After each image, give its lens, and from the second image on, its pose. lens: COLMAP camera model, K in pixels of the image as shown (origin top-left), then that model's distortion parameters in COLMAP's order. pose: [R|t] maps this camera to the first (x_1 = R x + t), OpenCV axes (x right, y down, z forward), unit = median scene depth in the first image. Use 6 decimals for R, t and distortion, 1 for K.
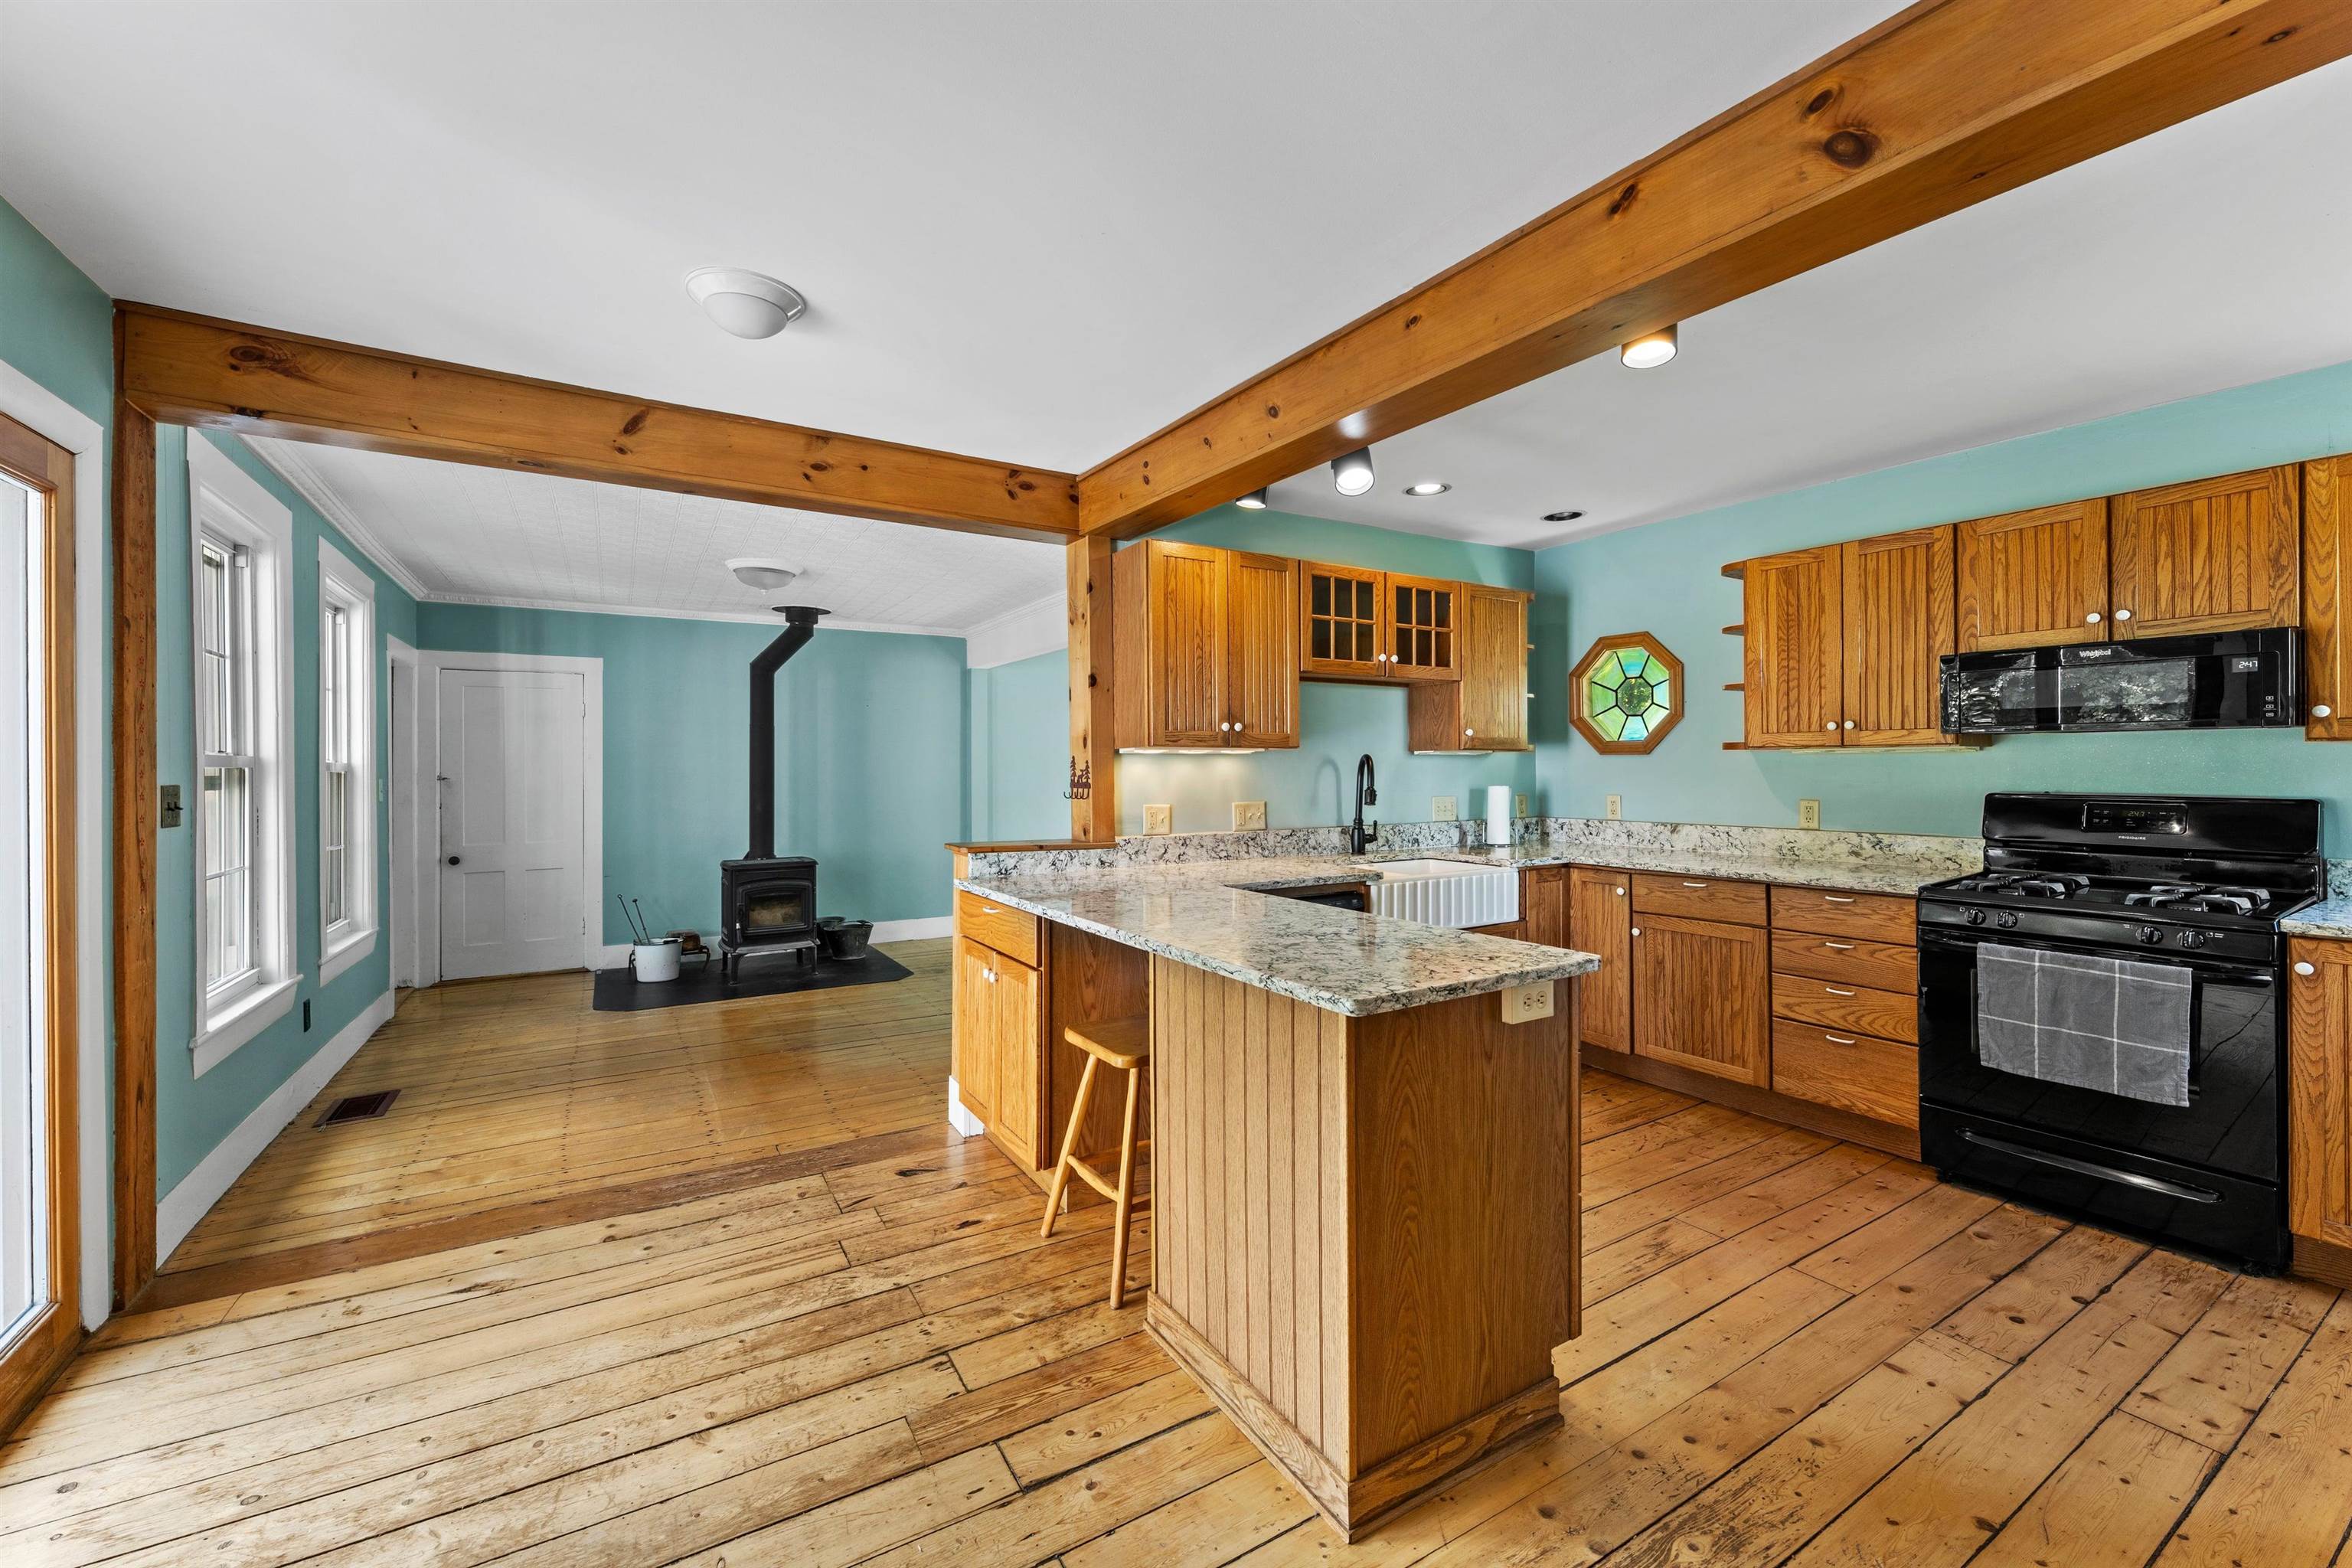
lens RADIAL K [[926.6, 0, 1173.5], [0, 926.6, 769.7], [0, 0, 1]] dist [0.000951, -0.000113]
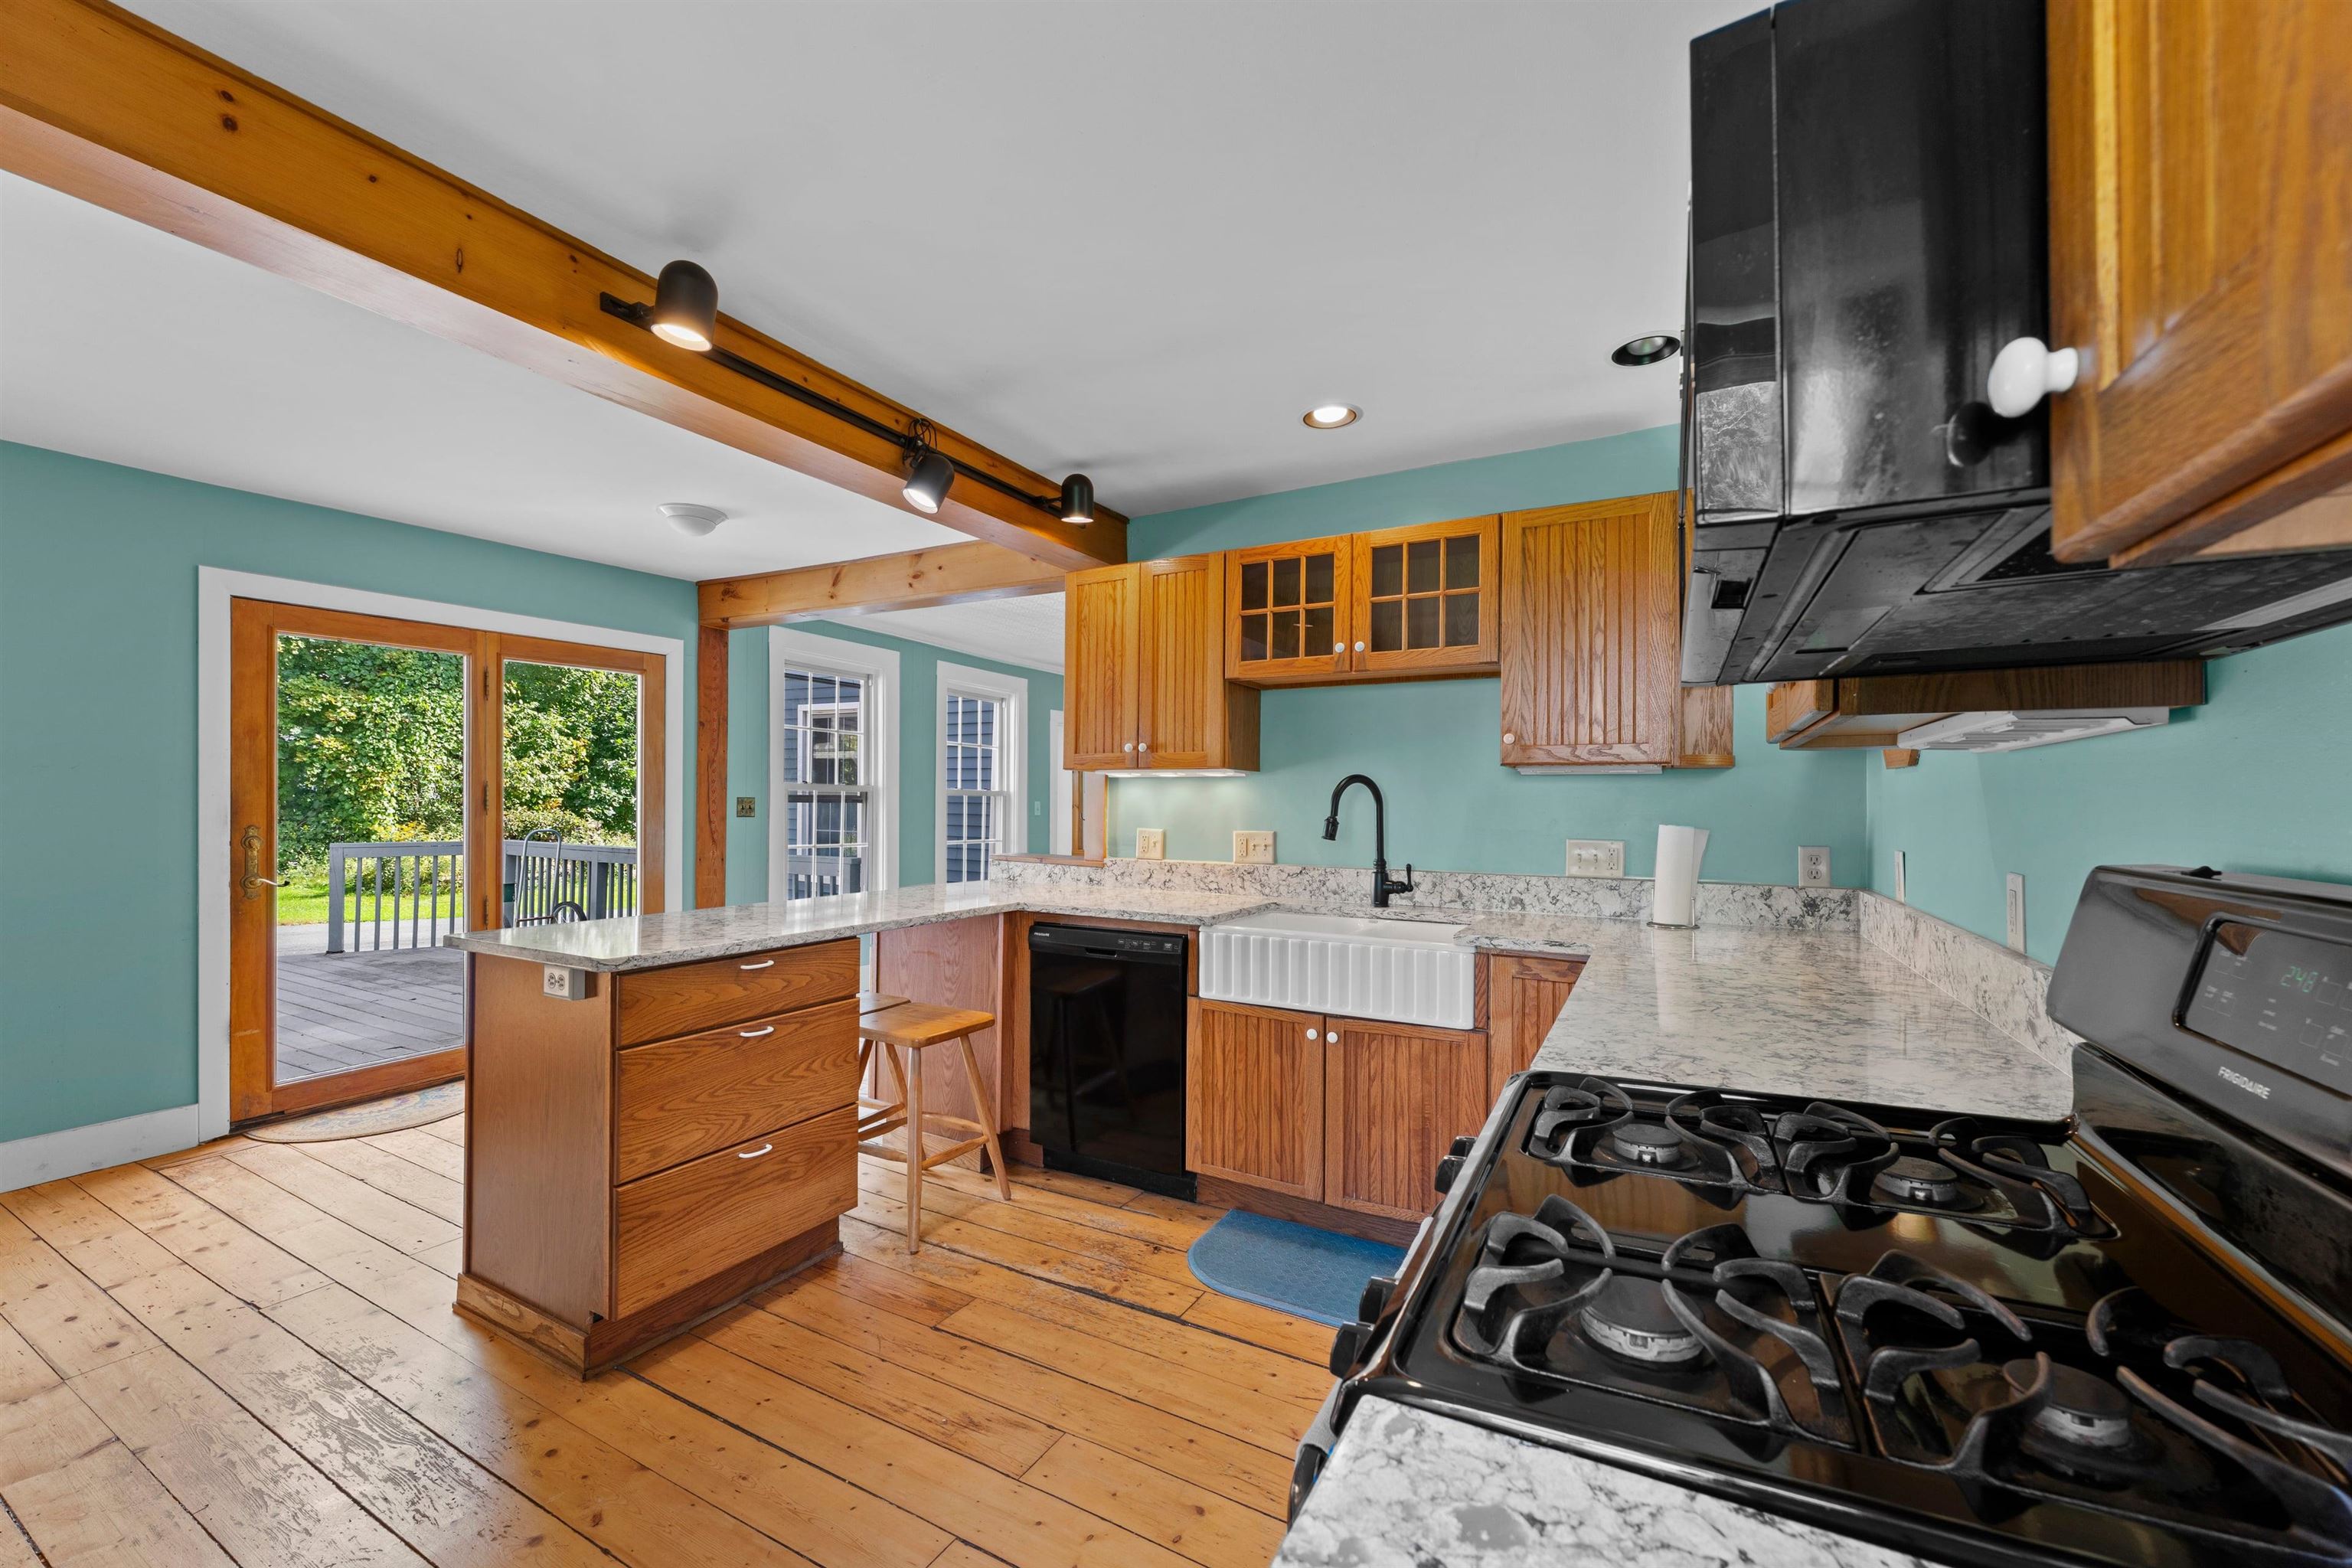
lens RADIAL K [[926.6, 0, 1158.1], [0, 926.6, 793.8], [0, 0, 1]] dist [0.000951, -0.000113]
pose [[0.505856, 0.001332, -0.862617, 0.858179], [-0.009379, 0.999948, -0.003955, 0.004288], [0.862567, 0.010091, 0.505843, 0.513306]]
